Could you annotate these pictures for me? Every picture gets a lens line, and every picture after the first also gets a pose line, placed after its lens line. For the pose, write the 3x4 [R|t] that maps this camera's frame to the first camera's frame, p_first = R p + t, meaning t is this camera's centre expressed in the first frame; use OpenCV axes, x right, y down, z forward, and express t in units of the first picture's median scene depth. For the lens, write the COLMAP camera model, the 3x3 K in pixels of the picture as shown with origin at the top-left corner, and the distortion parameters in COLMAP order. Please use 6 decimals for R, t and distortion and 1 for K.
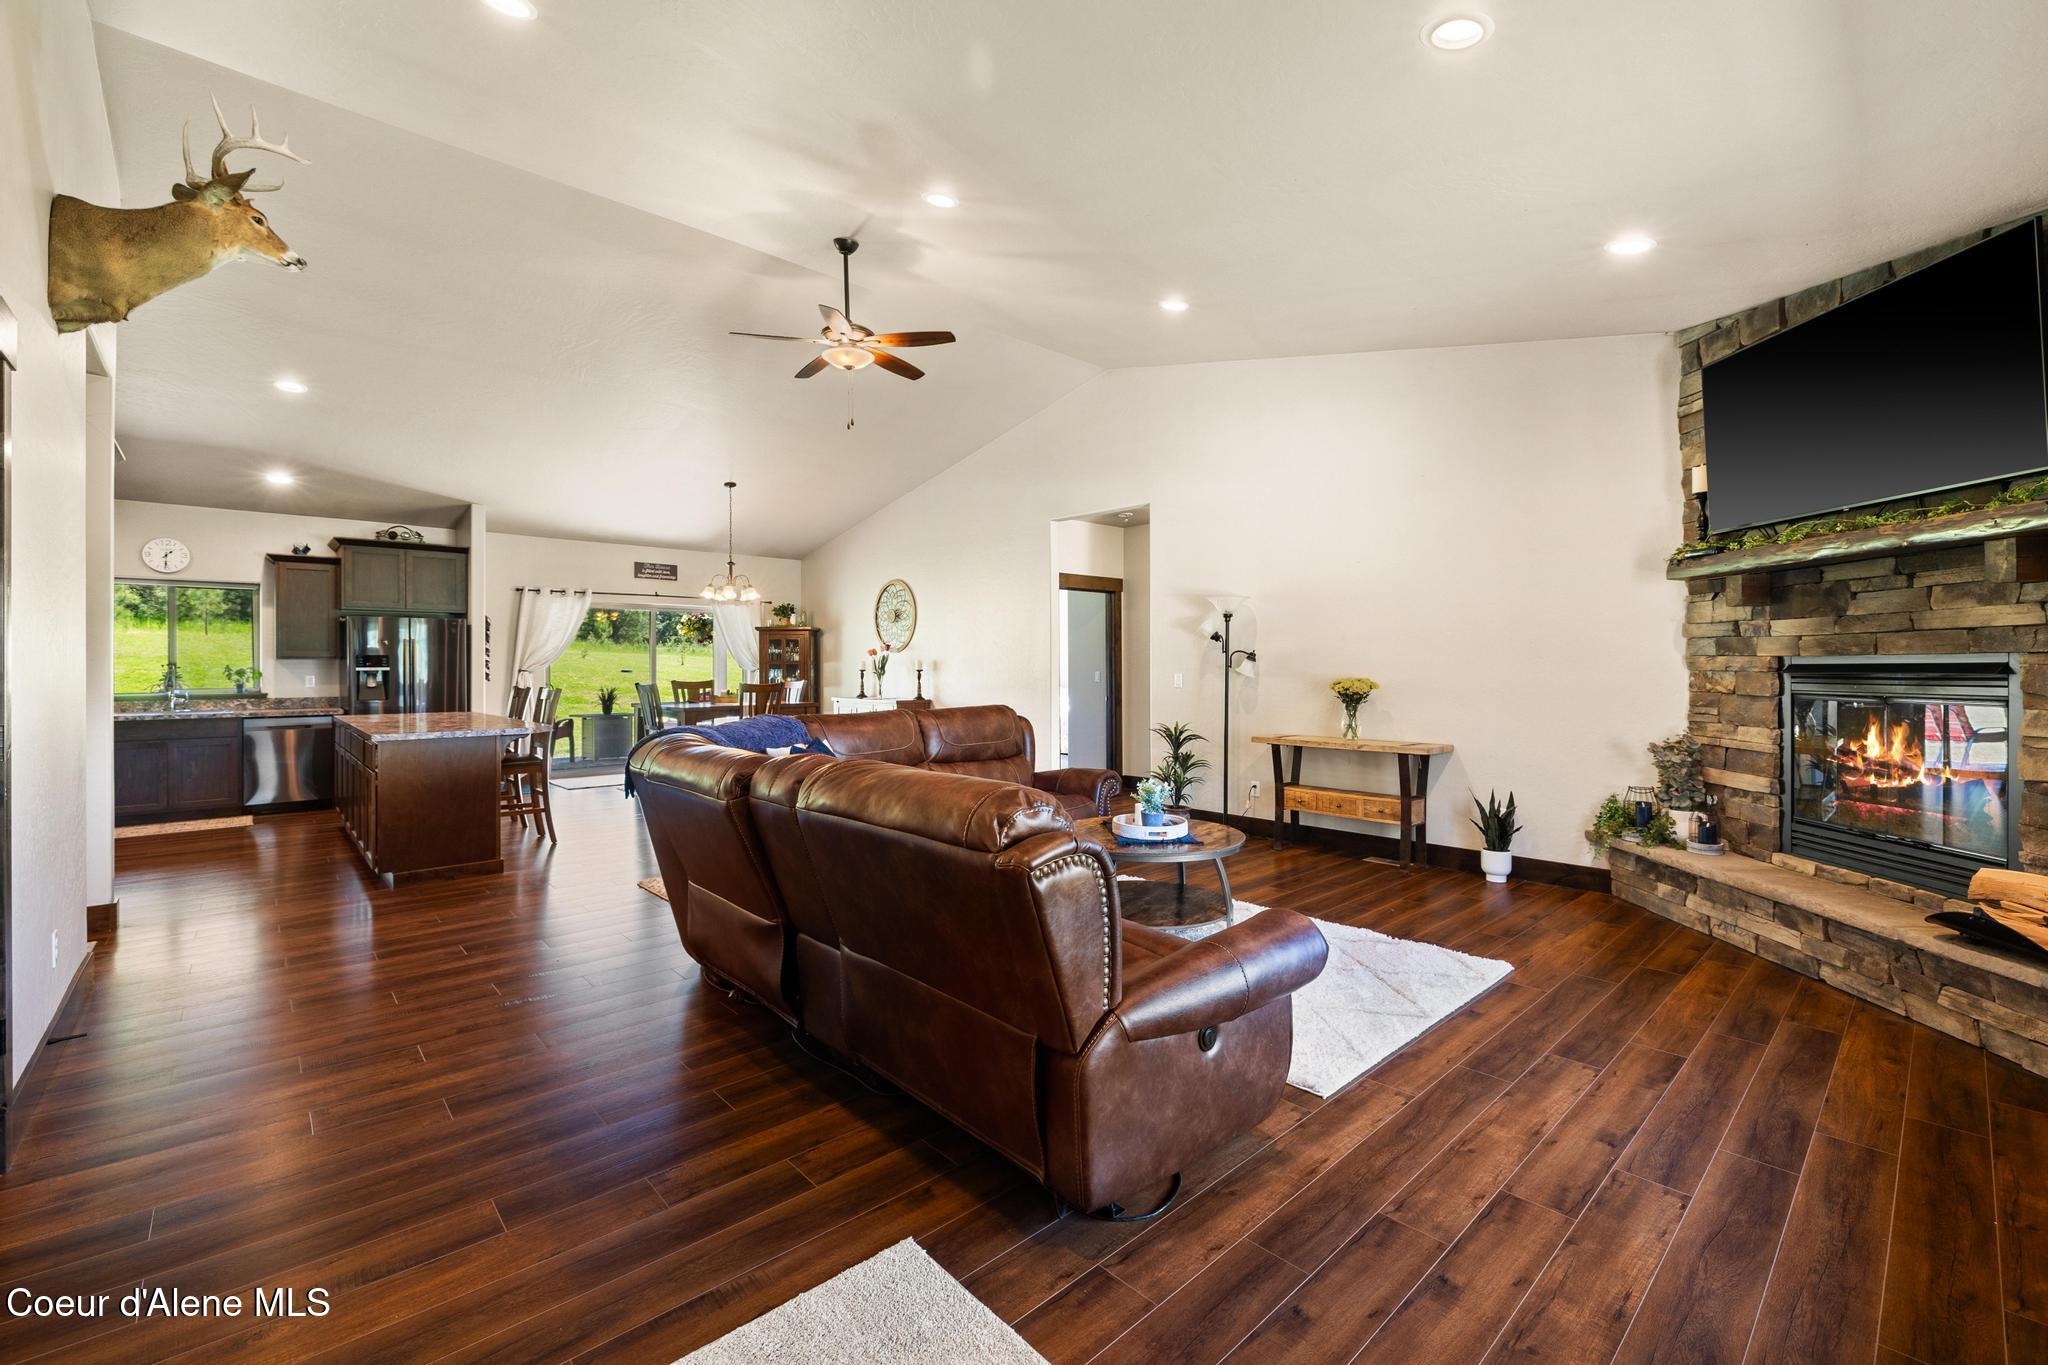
lens RADIAL K [[853.3, 0, 1029.4], [0, 853.3, 673.9], [0, 0, 1]] dist [-0.004665, 0.000072]
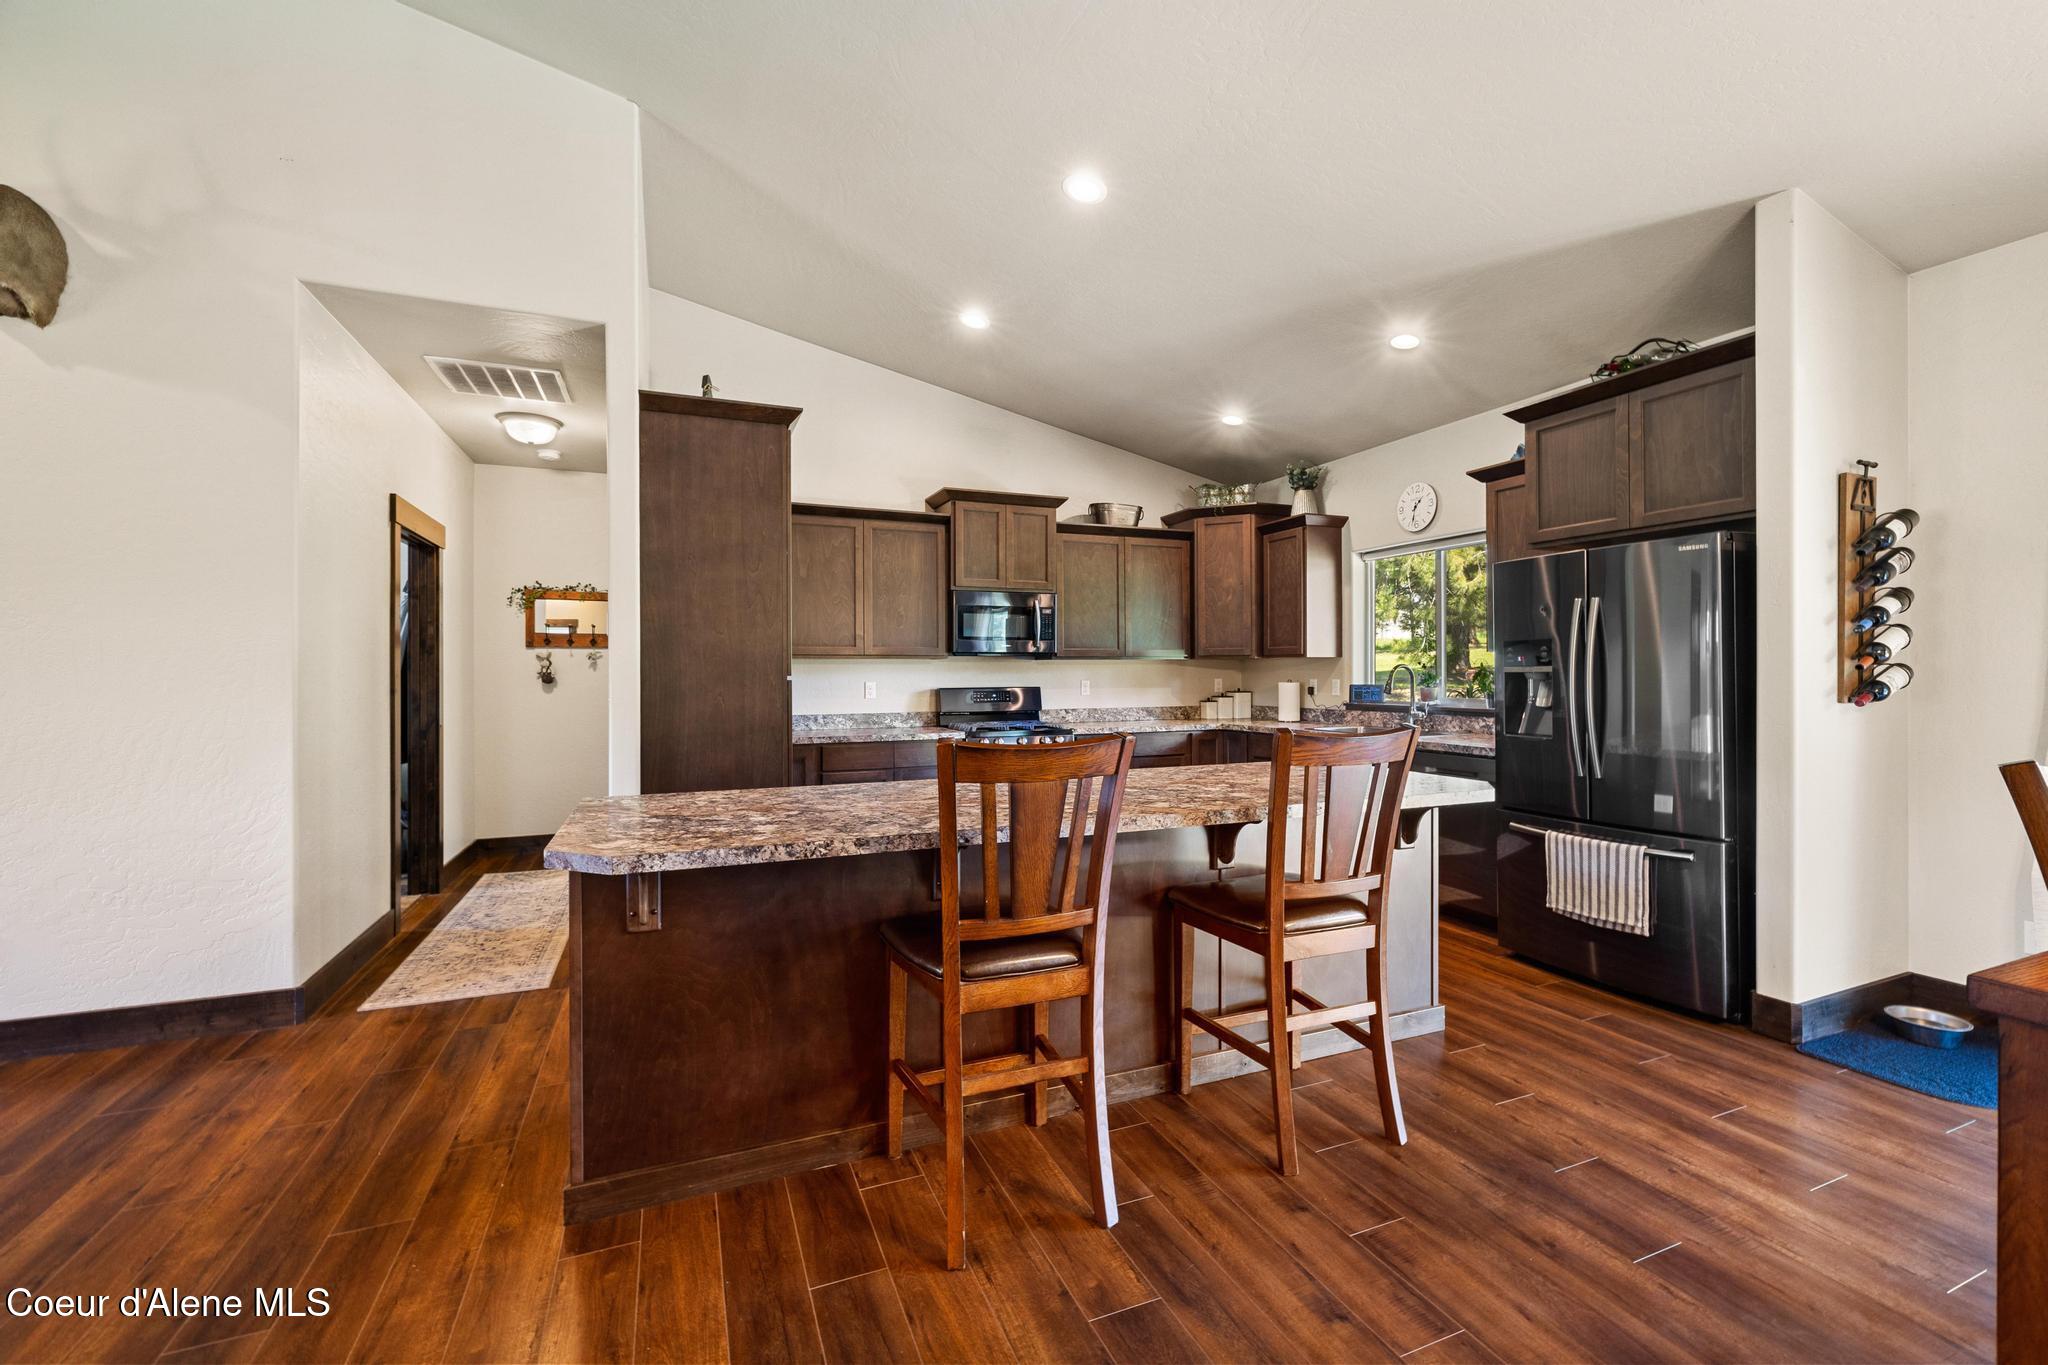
lens RADIAL K [[853.3, 0, 1029.4], [0, 853.3, 673.9], [0, 0, 1]] dist [-0.004665, 0.000072]
pose [[-0.342065, 0.006655, -0.939653, -0.249814], [-0.003254, 0.999961, 0.008266, -0.006645], [0.939671, 0.005885, -0.342030, 0.959870]]
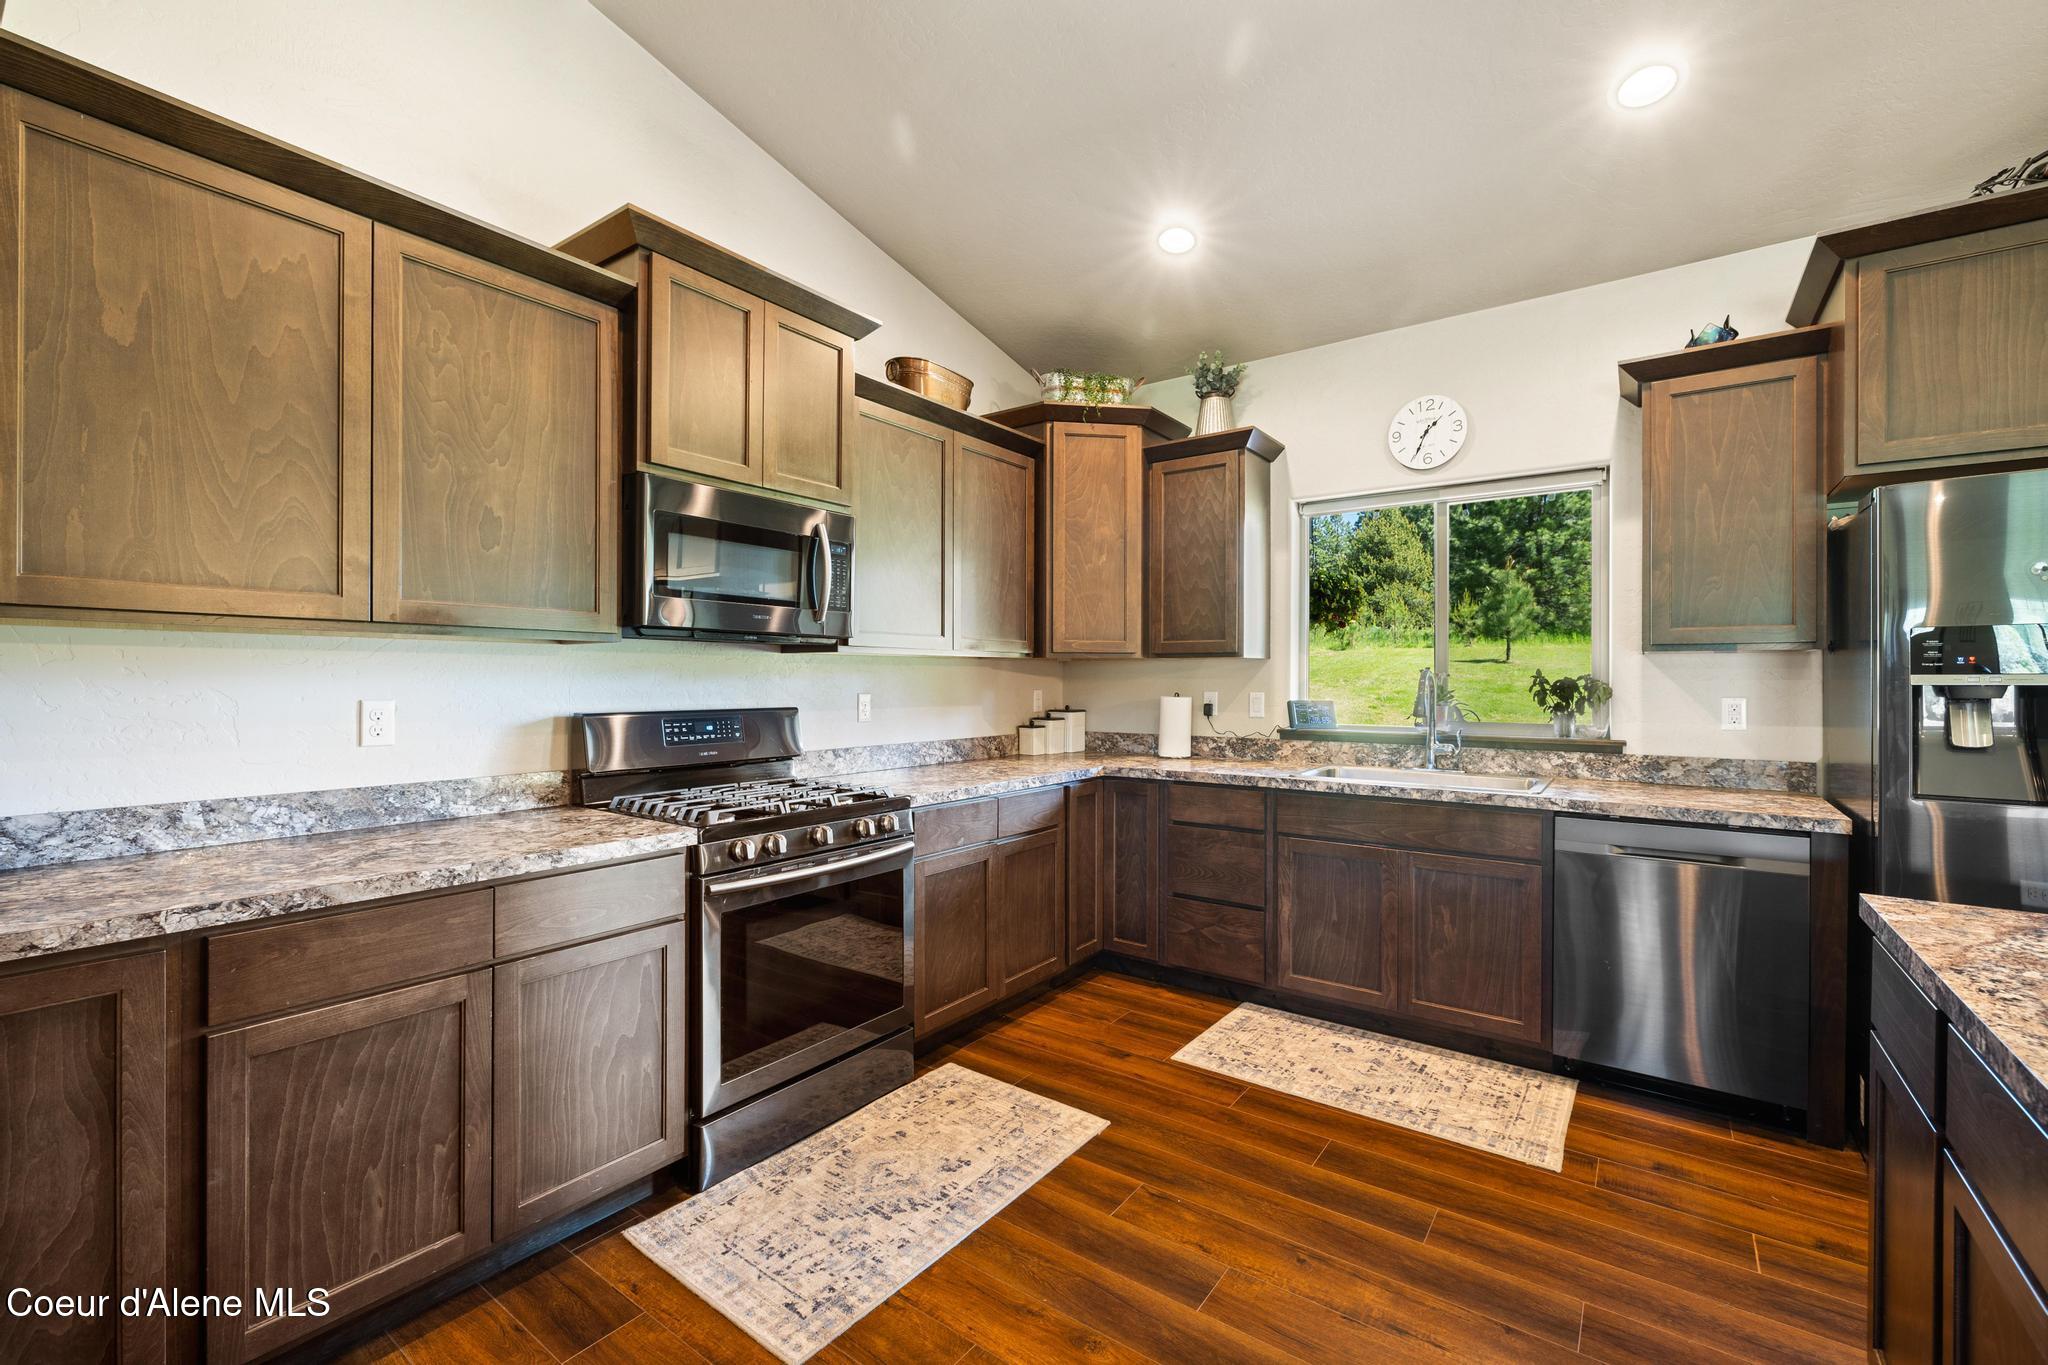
lens RADIAL K [[857.8, 0, 1025.4], [0, 857.8, 677.0], [0, 0, 1]] dist [-0.000839, 0.000060]
pose [[0.196404, 0.000663, -0.980523, -0.613929], [-0.014300, 0.999895, -0.002188, -0.002385], [0.980419, 0.014452, 0.196393, 0.709488]]
